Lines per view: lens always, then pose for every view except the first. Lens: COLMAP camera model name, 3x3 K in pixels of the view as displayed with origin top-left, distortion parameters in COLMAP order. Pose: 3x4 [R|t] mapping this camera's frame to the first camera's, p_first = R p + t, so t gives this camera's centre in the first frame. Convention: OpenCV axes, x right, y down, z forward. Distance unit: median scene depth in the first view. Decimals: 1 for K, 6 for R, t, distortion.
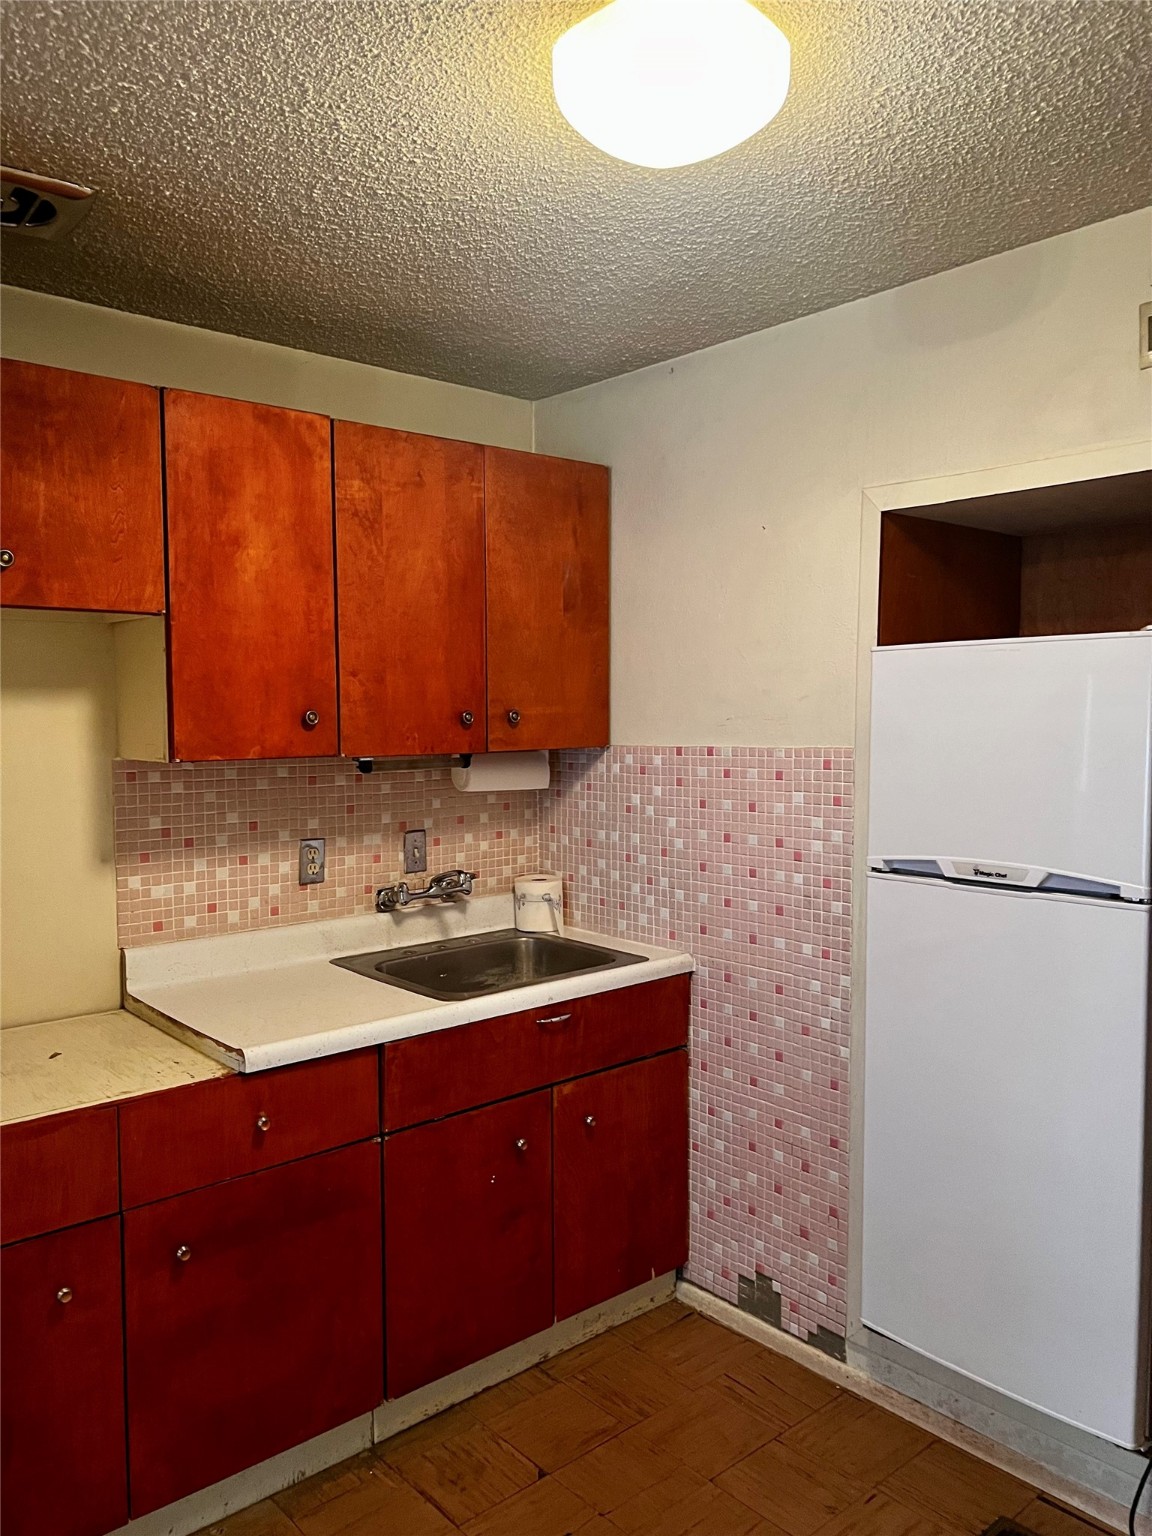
lens RADIAL K [[1156.8, 0, 565.8], [0, 1156.8, 777.3], [0, 0, 1]] dist [0.058498, -0.060740]
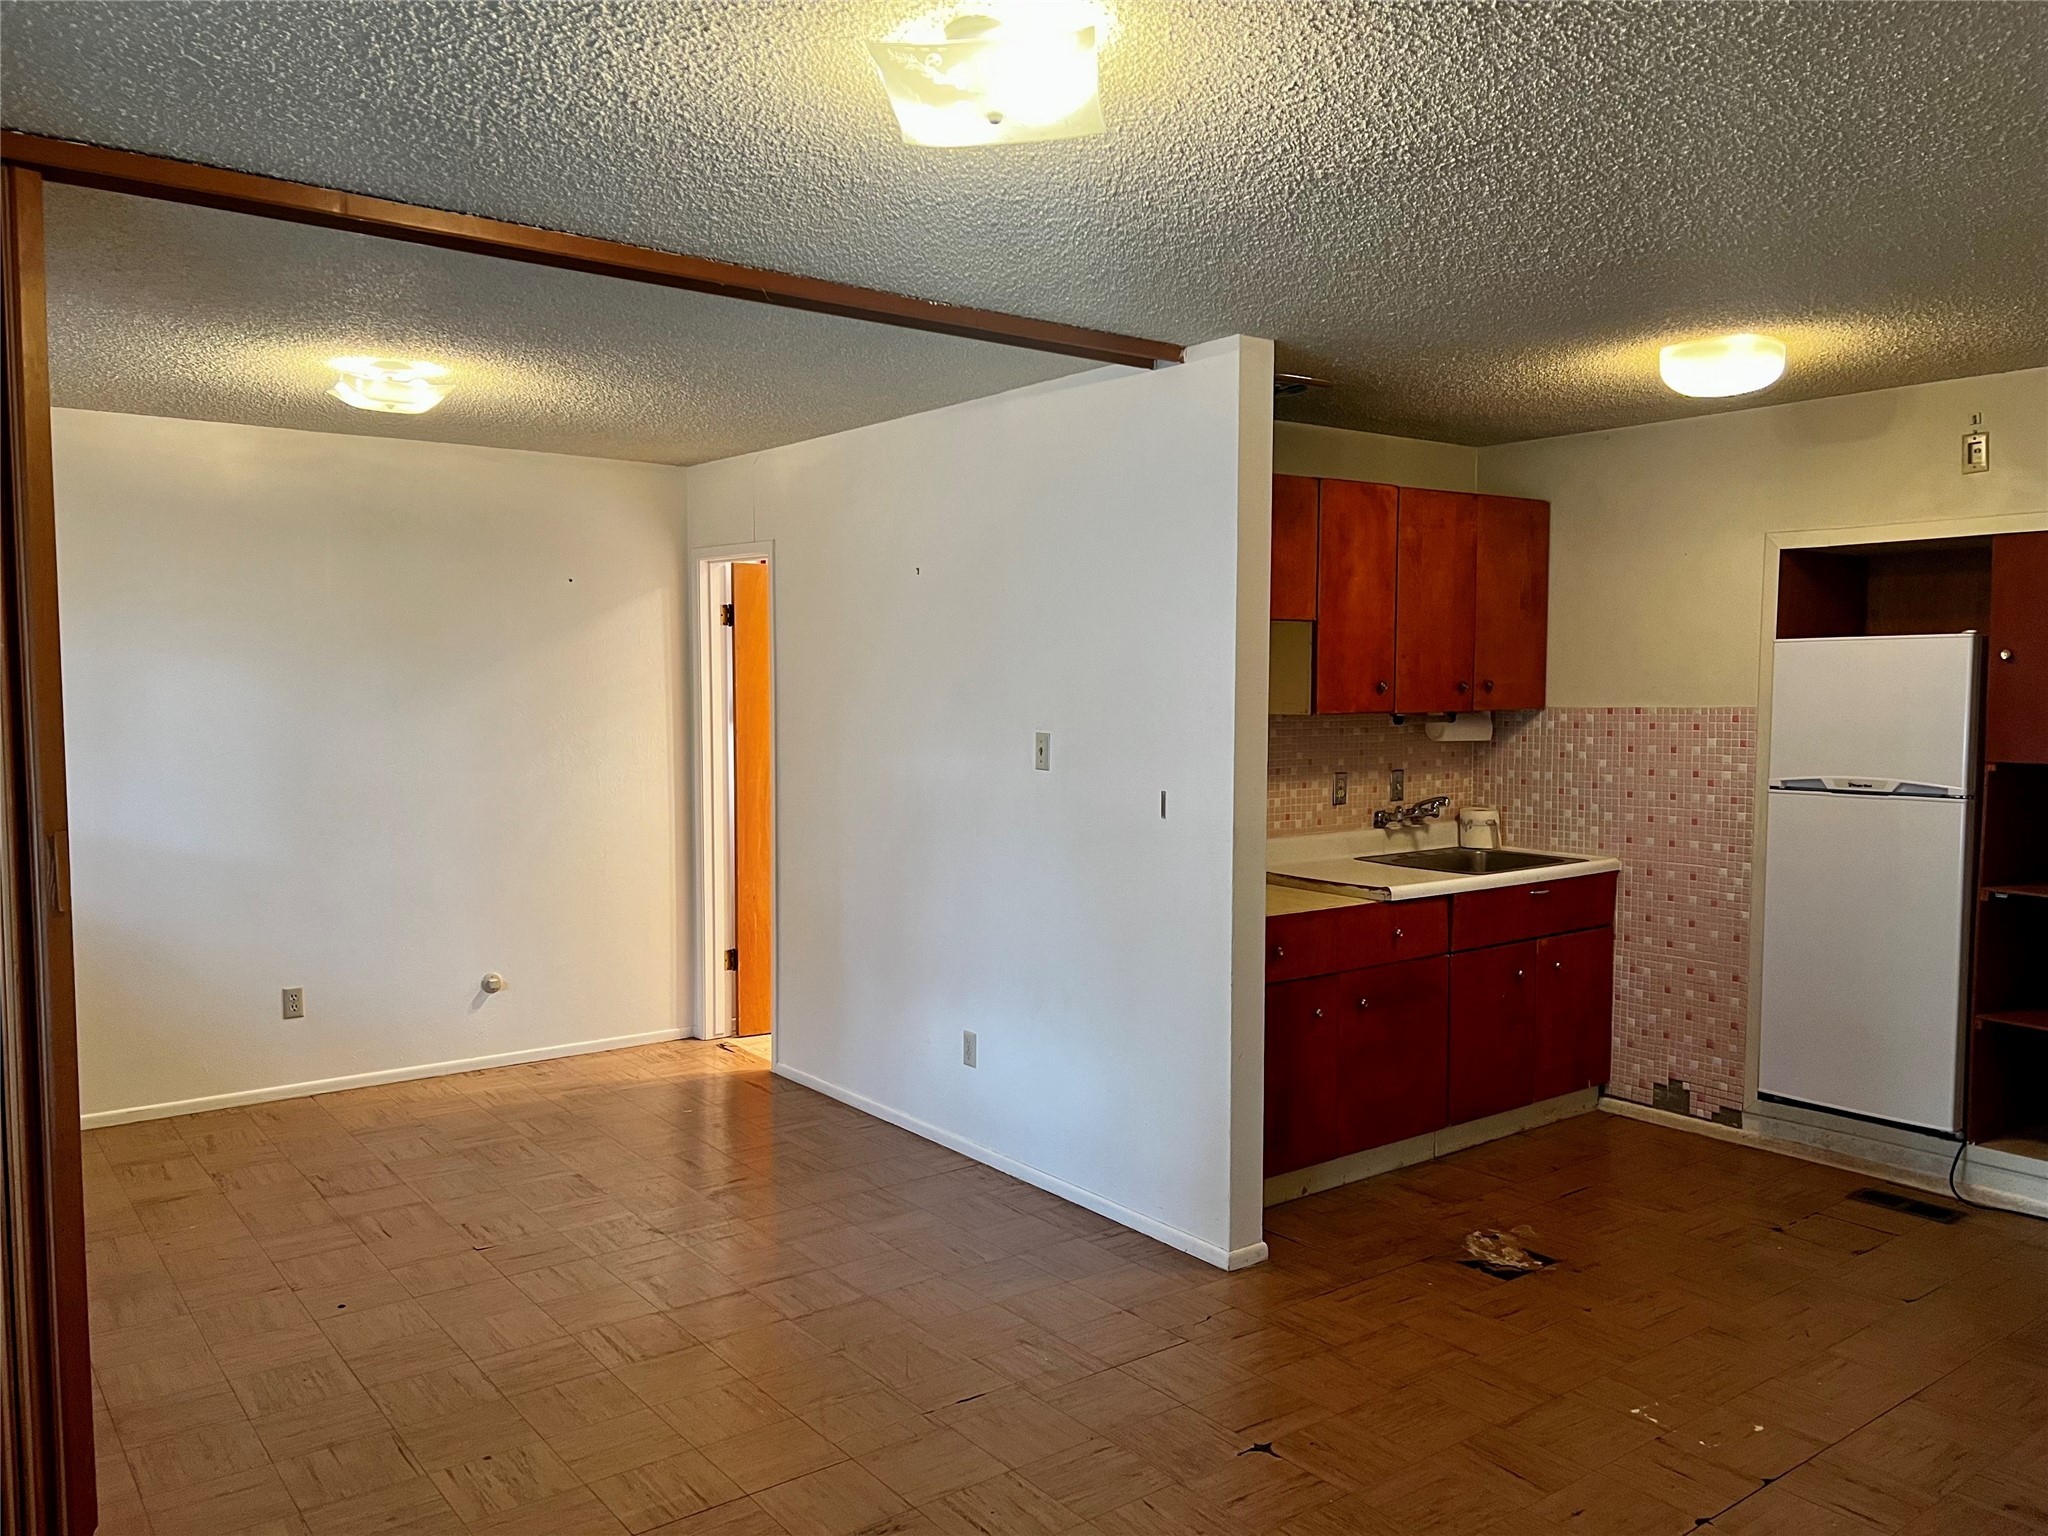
lens RADIAL K [[1542.4, 0, 1033.1], [0, 1542.4, 782.7], [0, 0, 1]] dist [0.058498, -0.060740]
pose [[0.997973, 0.007399, -0.063206, -0.482771], [-0.007089, 0.999962, 0.005123, 0.059582], [0.063242, -0.004664, 0.997987, -0.917461]]
